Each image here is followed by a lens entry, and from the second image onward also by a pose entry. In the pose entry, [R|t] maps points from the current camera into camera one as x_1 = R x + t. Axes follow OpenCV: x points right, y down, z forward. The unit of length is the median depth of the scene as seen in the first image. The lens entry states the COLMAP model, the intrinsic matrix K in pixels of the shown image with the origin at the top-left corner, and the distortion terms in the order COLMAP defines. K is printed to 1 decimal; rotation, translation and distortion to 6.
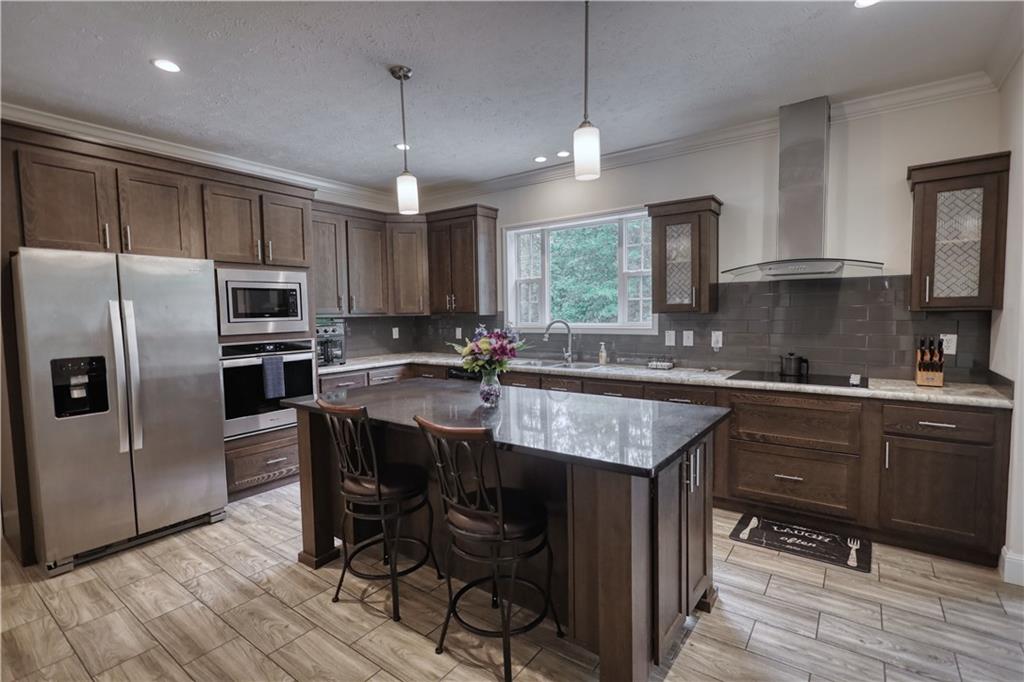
lens RADIAL K [[479.9, 0, 516.7], [0, 479.9, 346.7], [0, 0, 1]] dist [-0.002603, -0.000173]
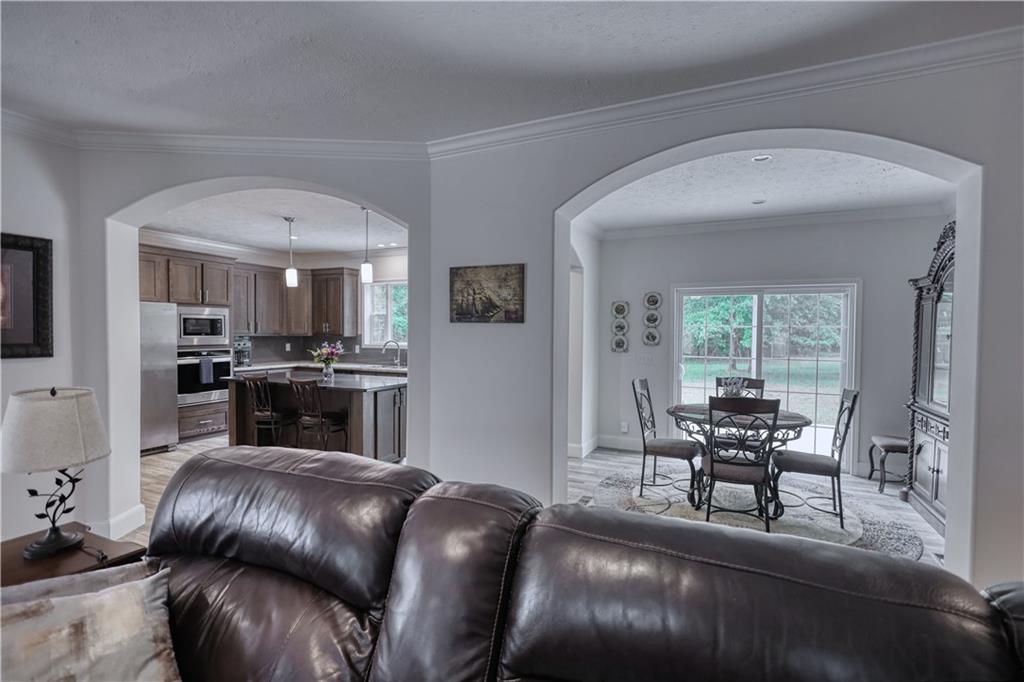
lens RADIAL K [[475.3, 0, 517.2], [0, 475.3, 345.9], [0, 0, 1]] dist [-0.001298, -0.000019]
pose [[0.982869, 0.017681, 0.183458, 0.226534], [-0.009598, 0.998947, -0.044858, 0.034879], [-0.184058, 0.042329, 0.982004, -0.742237]]
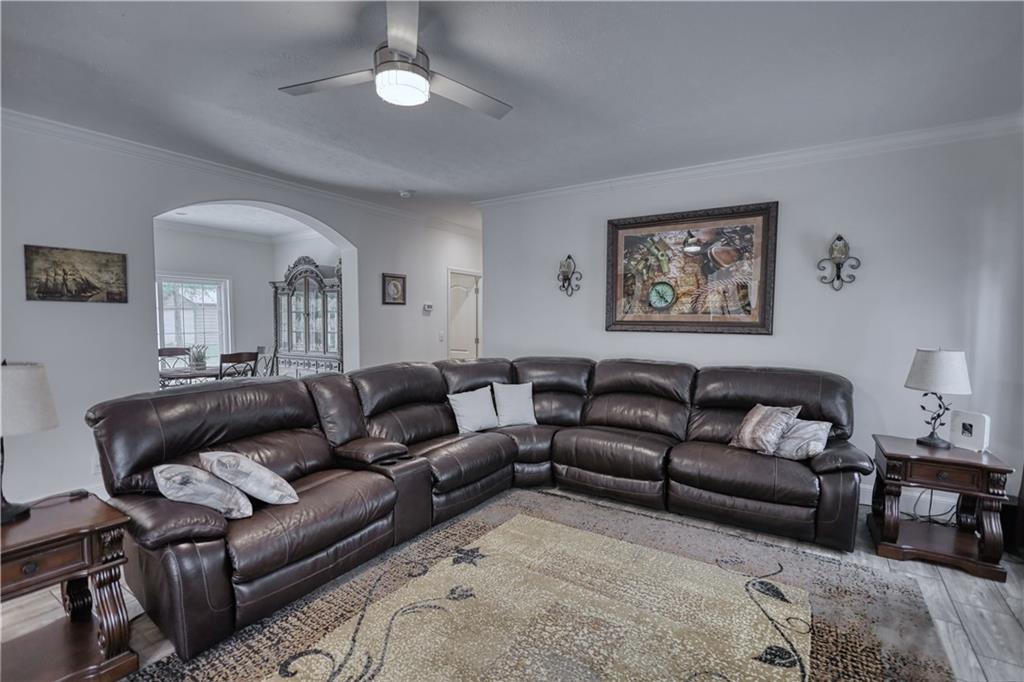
lens RADIAL K [[475.3, 0, 517.2], [0, 475.3, 345.9], [0, 0, 1]] dist [-0.001298, -0.000019]
pose [[-0.050334, -0.043452, 0.997787, -0.550169], [0.070105, 0.996435, 0.046930, 0.055911], [-0.996269, 0.072312, -0.047108, -0.709296]]
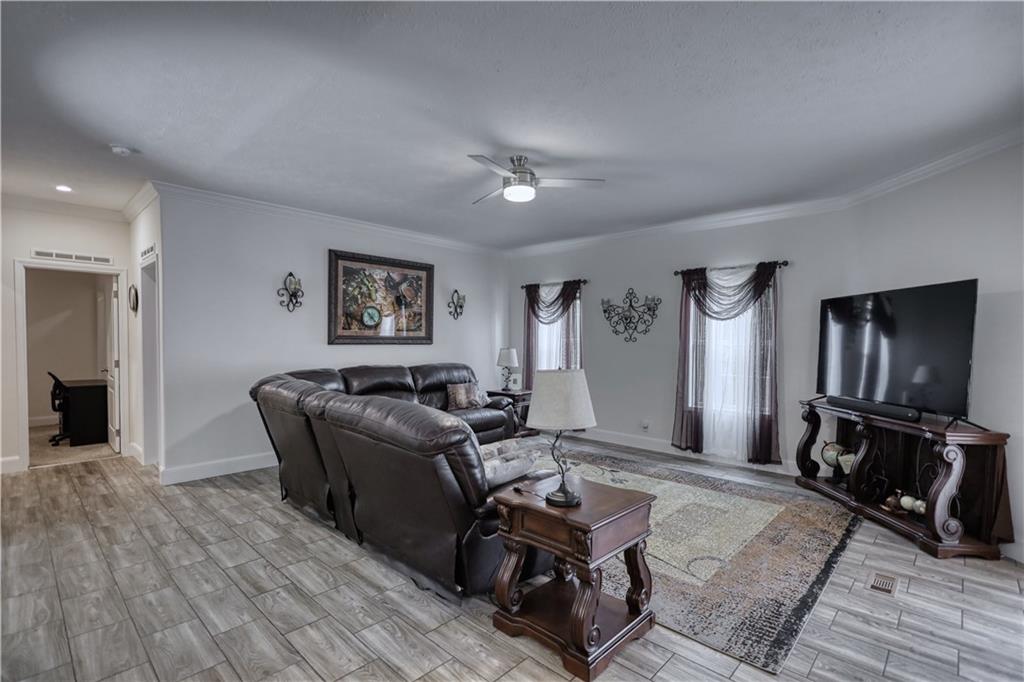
lens RADIAL K [[482.8, 0, 517.3], [0, 482.8, 352.0], [0, 0, 1]] dist [0.000402, -0.000070]
pose [[-0.992309, 0.004057, 0.123720, -0.114751], [0.016560, 0.994829, 0.100201, -0.013950], [-0.122674, 0.101479, -0.987245, 0.262746]]
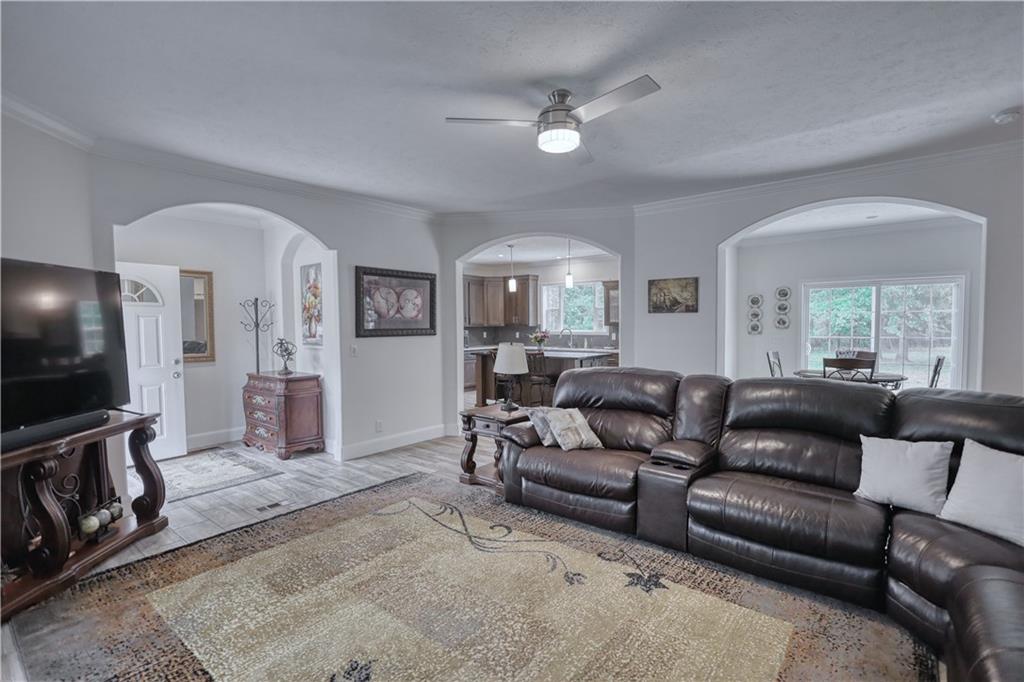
lens RADIAL K [[476.2, 0, 511.4], [0, 476.2, 344.9], [0, 0, 1]] dist [-0.009092, -0.000092]
pose [[0.998125, 0.010486, -0.060306, -0.033424], [-0.012261, 0.999500, -0.029138, 0.092265], [0.059971, 0.029823, 0.997755, -1.276956]]
